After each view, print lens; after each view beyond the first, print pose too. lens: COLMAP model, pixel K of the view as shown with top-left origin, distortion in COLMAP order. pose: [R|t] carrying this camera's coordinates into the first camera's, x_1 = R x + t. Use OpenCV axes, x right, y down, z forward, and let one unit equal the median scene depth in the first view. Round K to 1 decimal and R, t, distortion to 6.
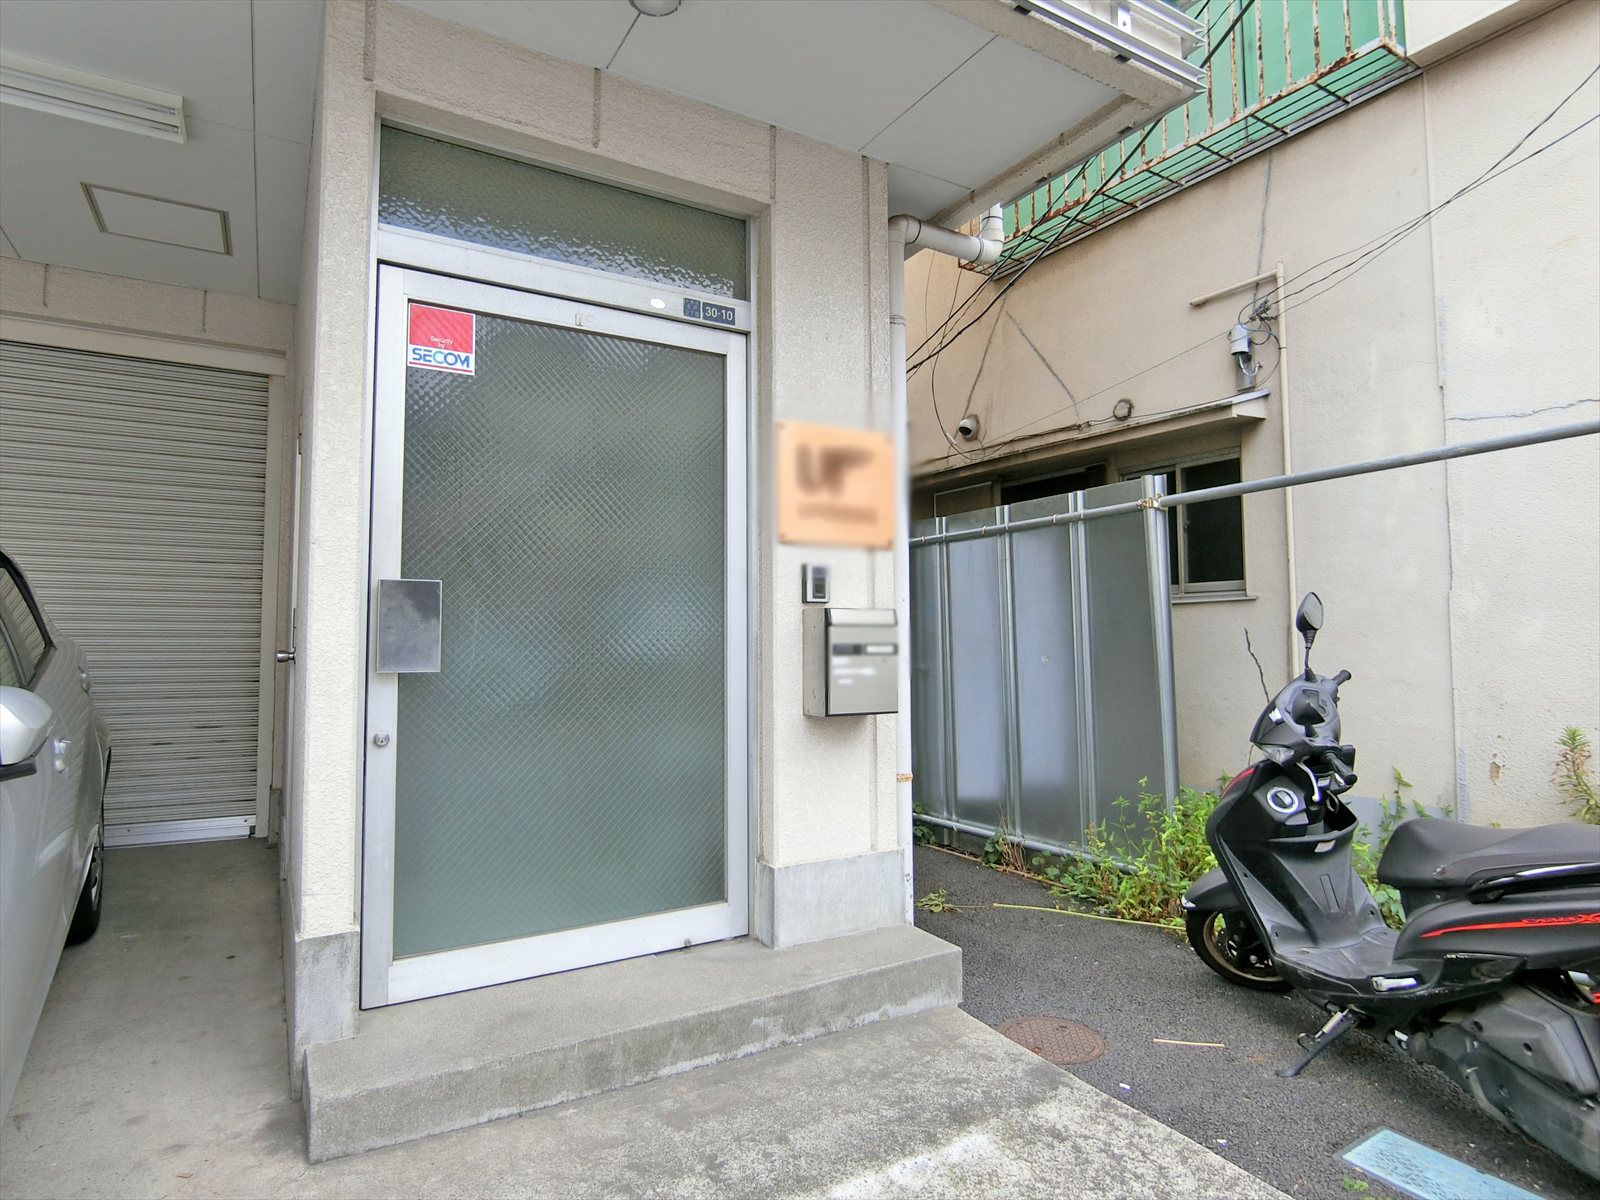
lens RADIAL K [[893.3, 0, 801.5], [0, 893.3, 598.1], [0, 0, 1]] dist [-0.018388, -0.001659]
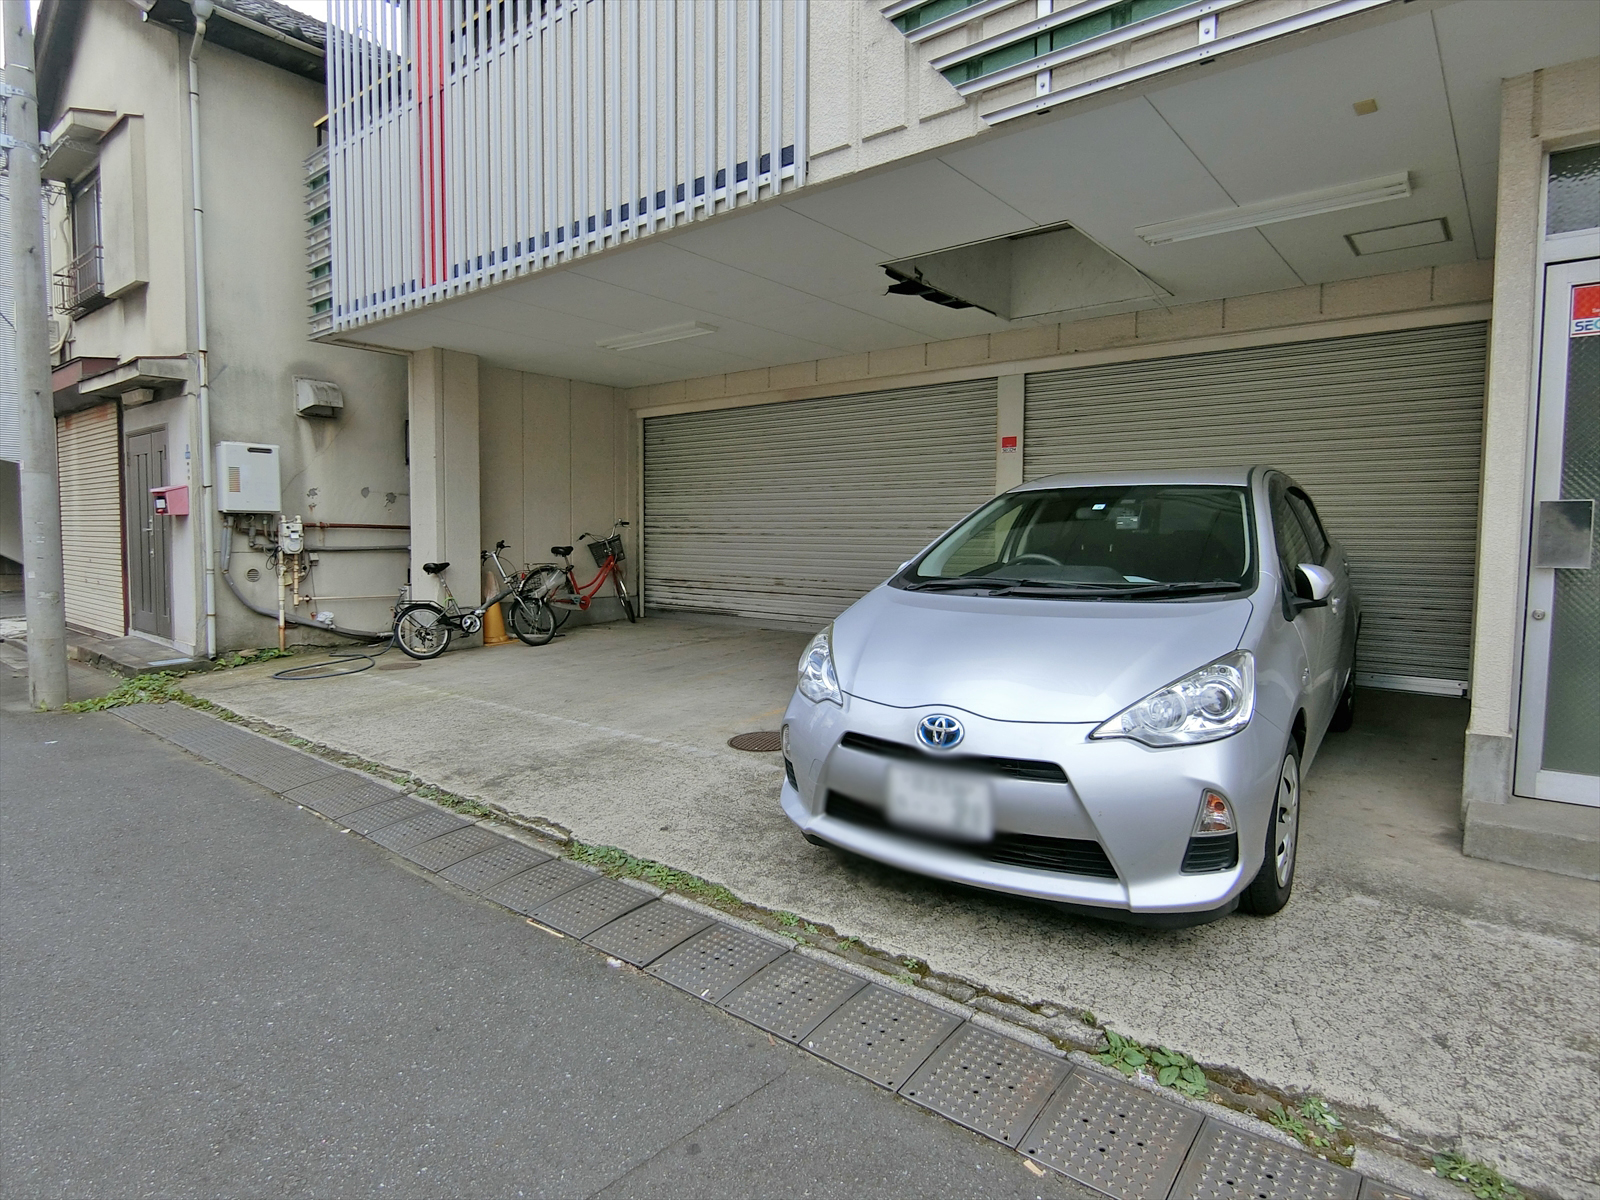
lens RADIAL K [[893.3, 0, 802.7], [0, 893.3, 602.2], [0, 0, 1]] dist [-0.018388, -0.001659]
pose [[0.336853, 0.069748, -0.938970, 0.449656], [0.042096, 0.995140, 0.089023, -0.034719], [0.940616, -0.069515, 0.332280, -0.567664]]
